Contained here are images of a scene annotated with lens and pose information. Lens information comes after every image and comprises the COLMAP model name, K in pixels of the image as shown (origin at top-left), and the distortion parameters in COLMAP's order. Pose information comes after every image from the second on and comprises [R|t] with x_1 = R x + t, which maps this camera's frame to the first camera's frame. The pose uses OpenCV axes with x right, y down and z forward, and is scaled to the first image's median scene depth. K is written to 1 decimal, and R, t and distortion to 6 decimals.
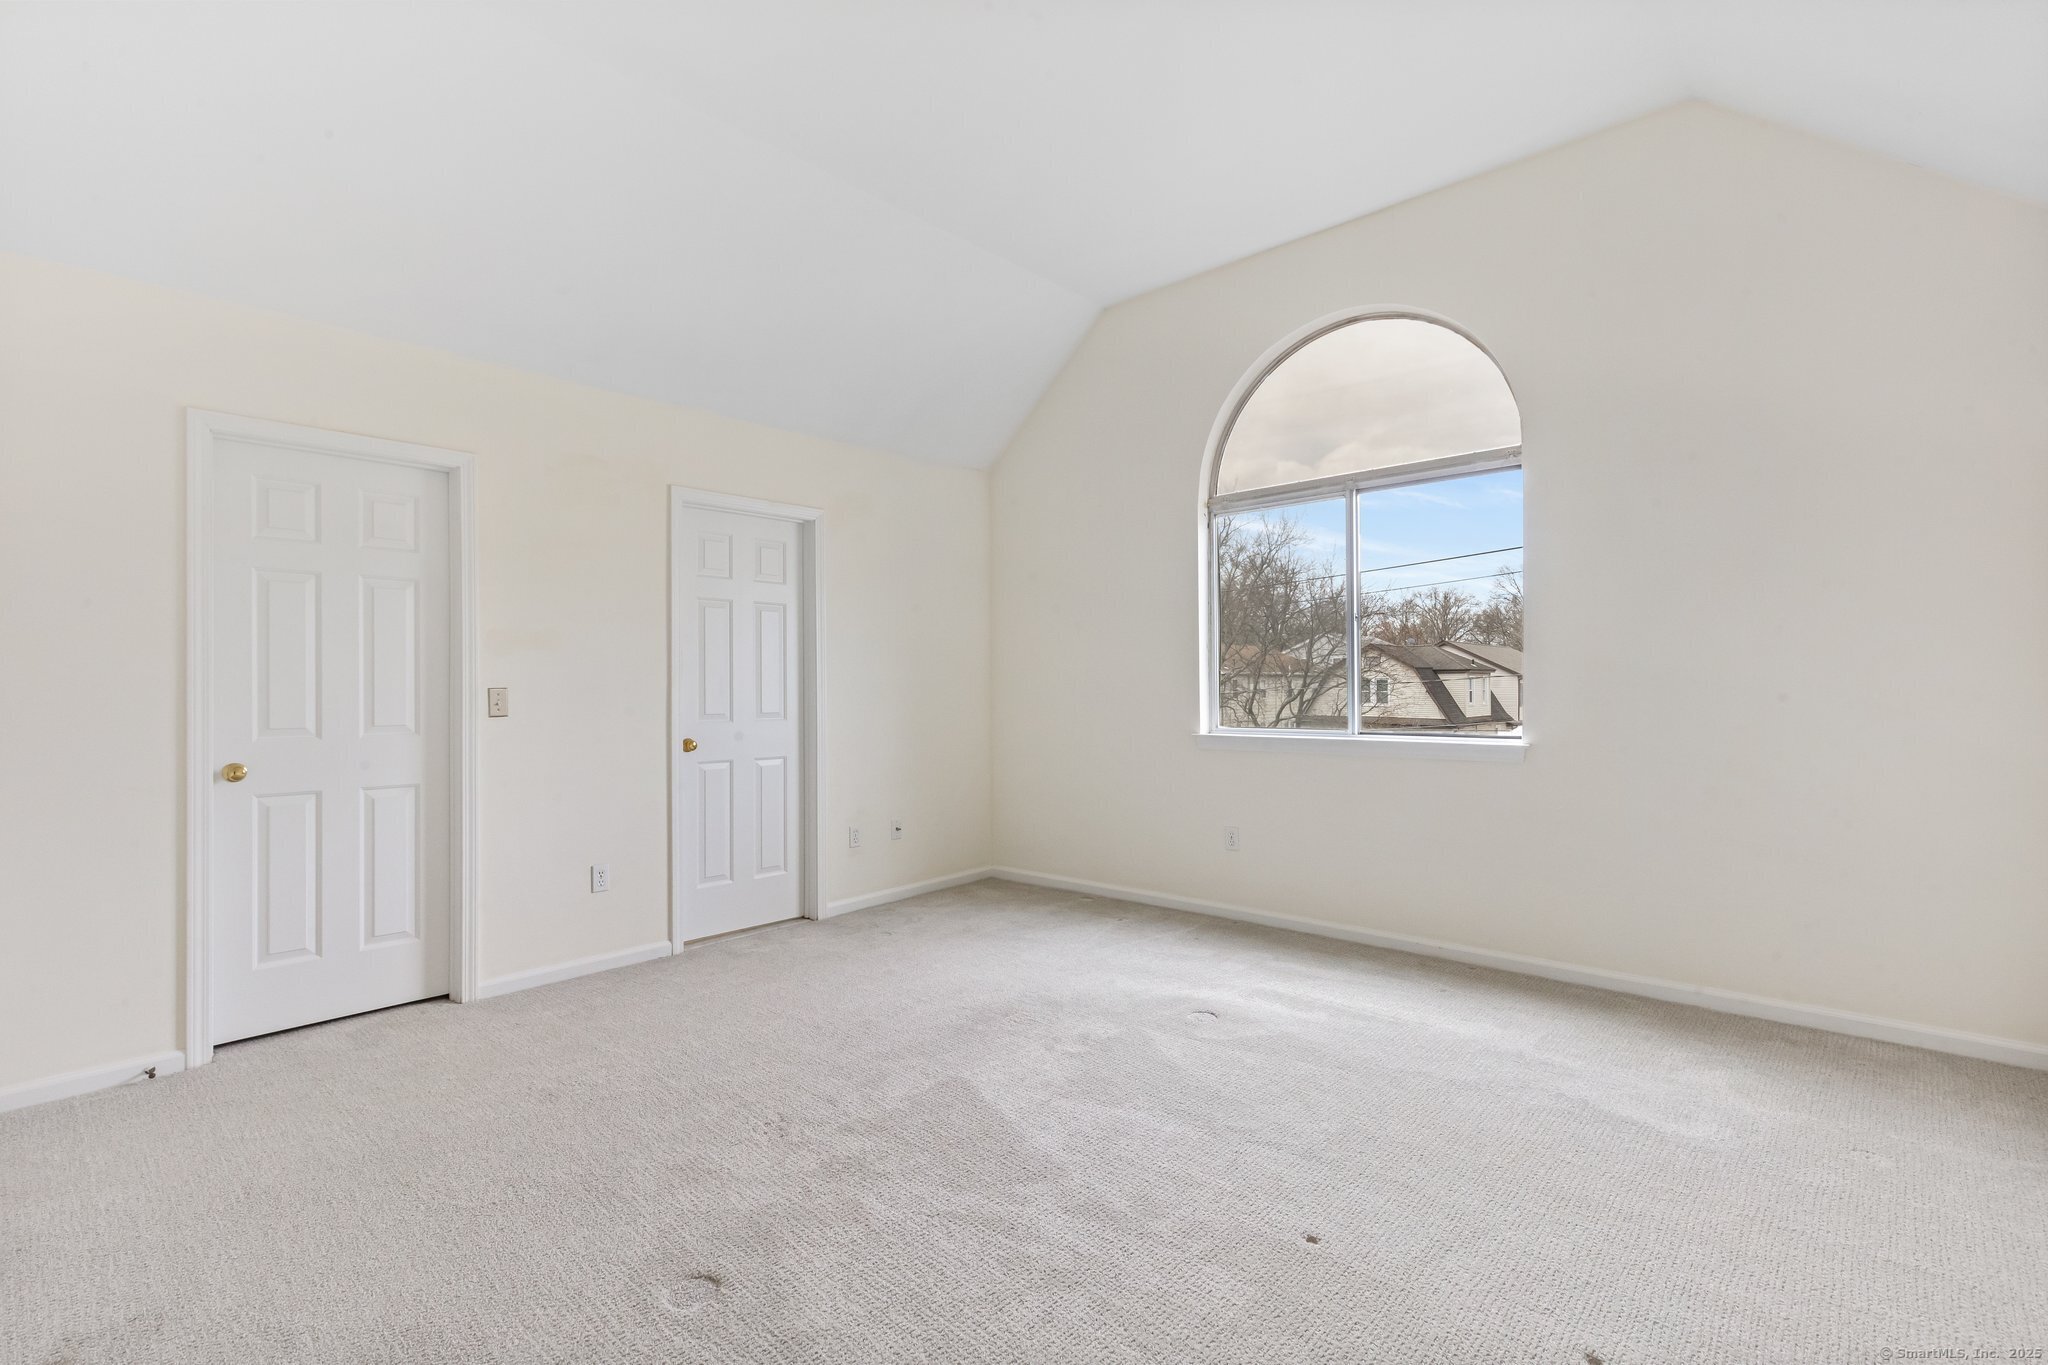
lens RADIAL K [[925.1, 0, 1012.8], [0, 925.1, 681.2], [0, 0, 1]] dist [0.006780, -0.000264]
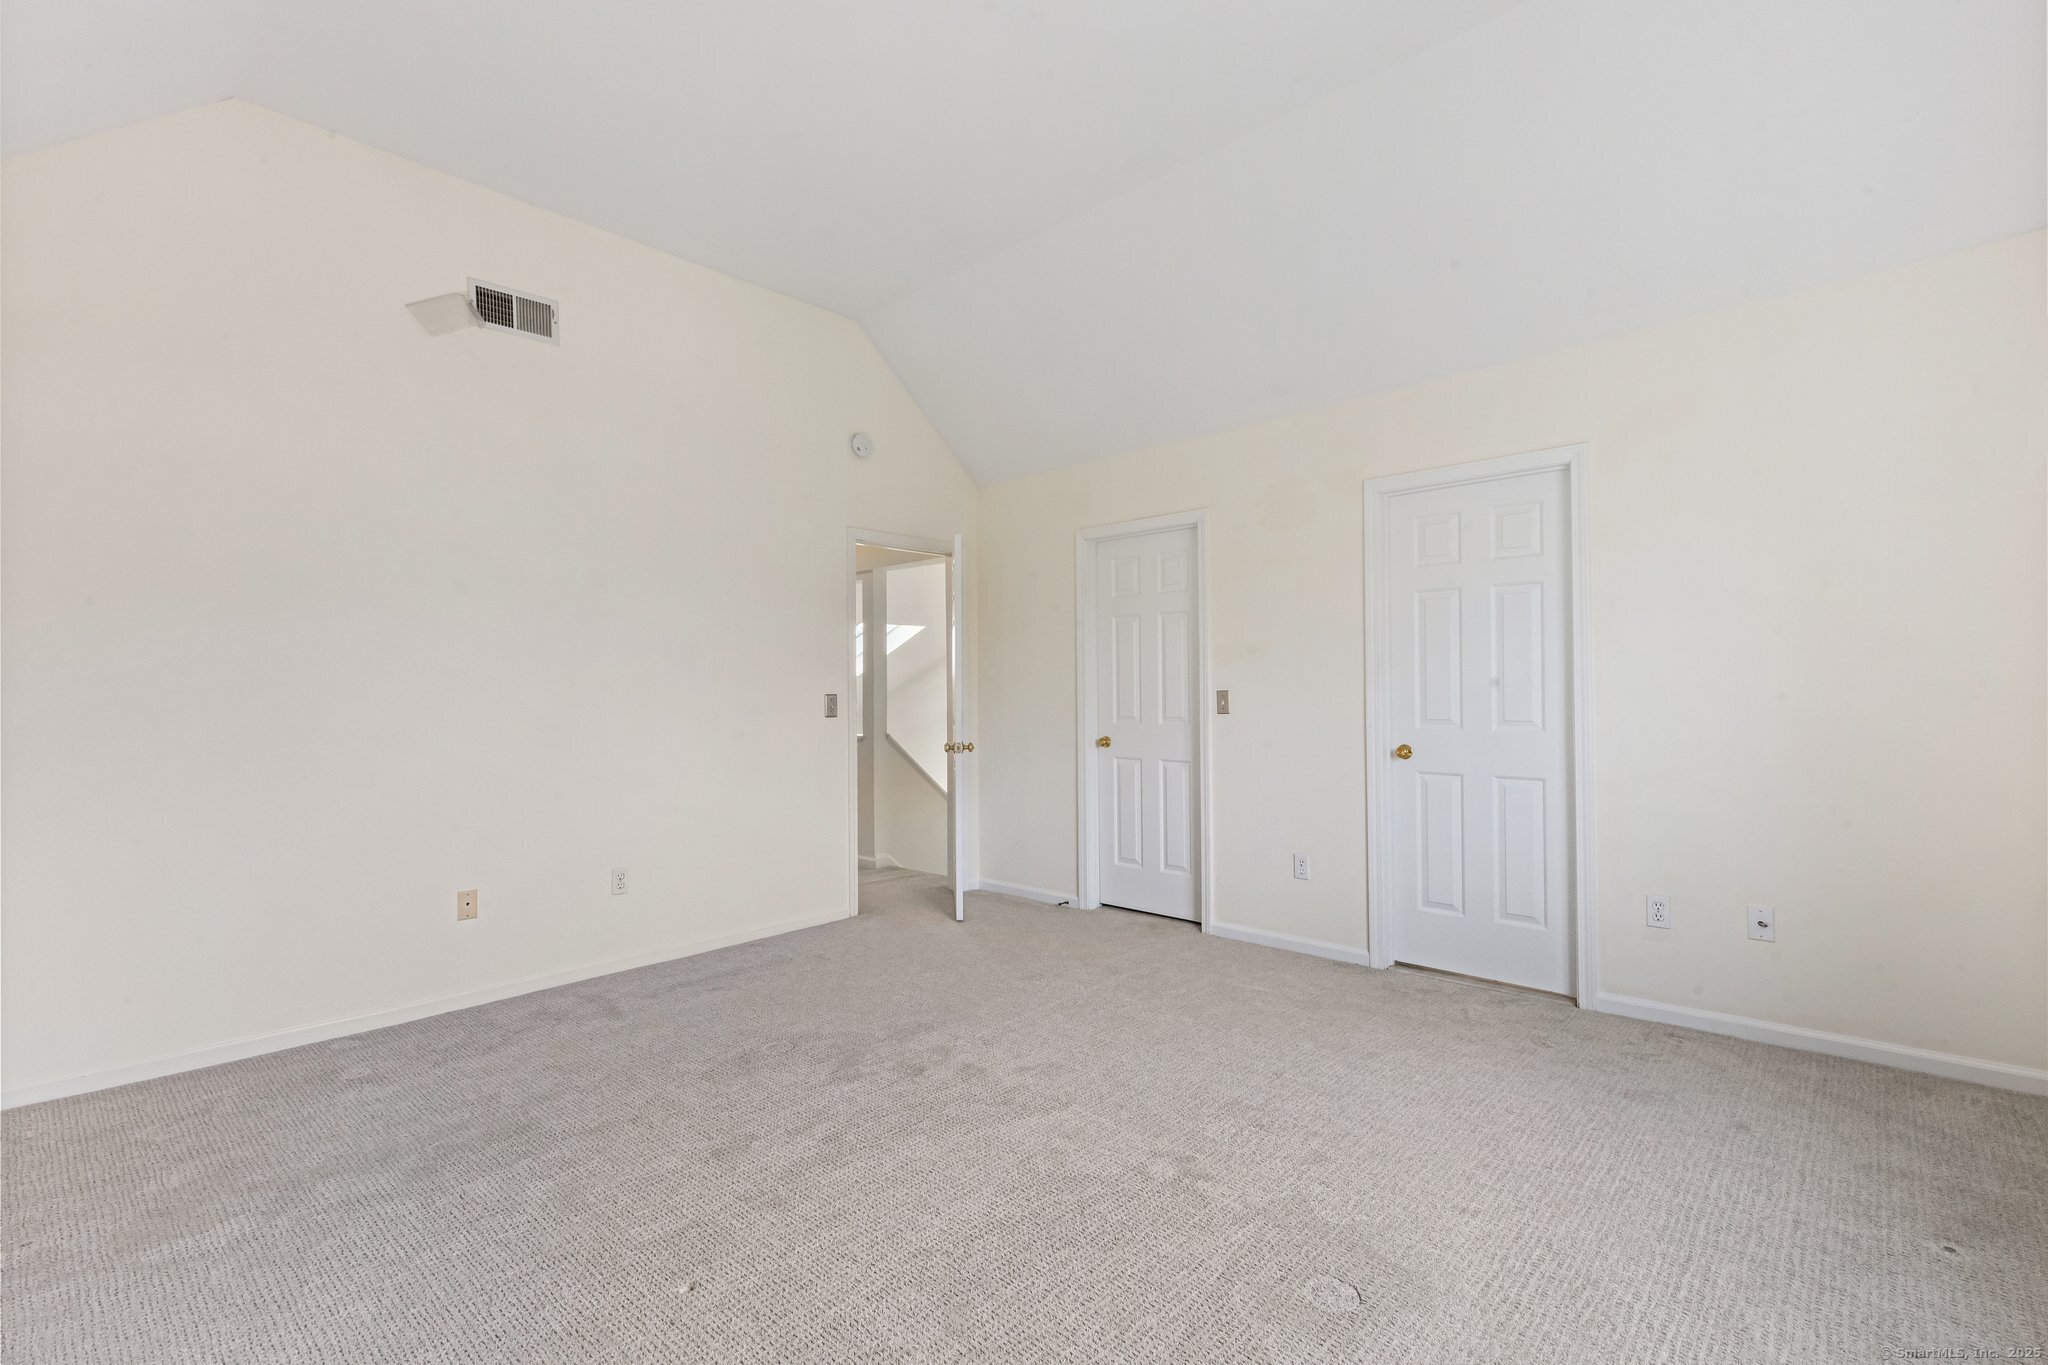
lens RADIAL K [[941.5, 0, 1024.0], [0, 941.5, 682.5], [0, 0, 1]] dist [0.021368, -0.000071]
pose [[-0.015318, -0.000395, -0.999883, 0.712547], [0.011849, 0.999930, -0.000577, -0.005030], [0.999812, -0.011856, -0.015312, 0.755689]]
